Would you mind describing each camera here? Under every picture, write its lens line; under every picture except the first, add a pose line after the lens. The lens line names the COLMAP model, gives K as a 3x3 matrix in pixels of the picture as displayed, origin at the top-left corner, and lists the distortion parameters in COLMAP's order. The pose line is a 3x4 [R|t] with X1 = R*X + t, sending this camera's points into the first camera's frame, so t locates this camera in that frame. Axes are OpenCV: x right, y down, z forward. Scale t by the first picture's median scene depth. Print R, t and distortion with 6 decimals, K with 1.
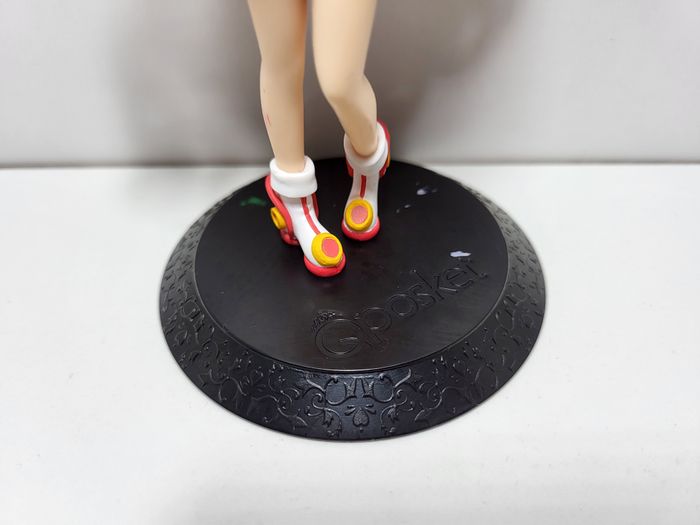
lens RADIAL K [[585.7, 0, 356.0], [0, 585.7, 268.3], [0, 0, 1]] dist [-0.047078, -0.001049]
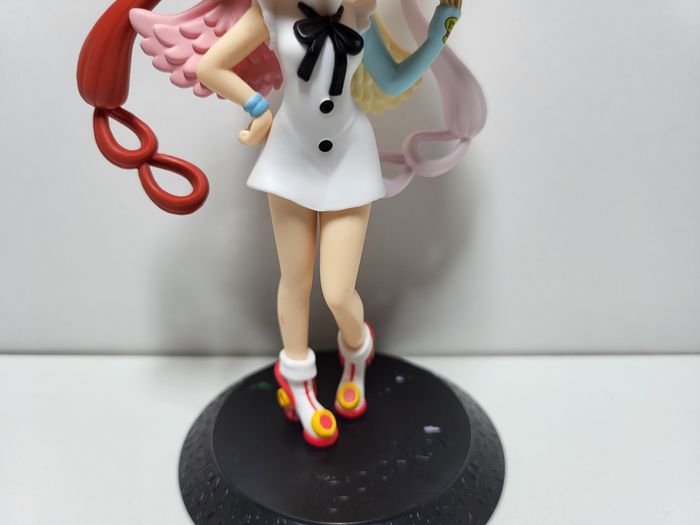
lens RADIAL K [[585.7, 0, 352.9], [0, 585.7, 259.4], [0, 0, 1]] dist [-0.047078, -0.001049]
pose [[0.999745, 0.010907, 0.019780, -0.015097], [-0.003498, 0.939875, -0.341501, 0.062581], [-0.022316, 0.341345, 0.939673, -0.272834]]
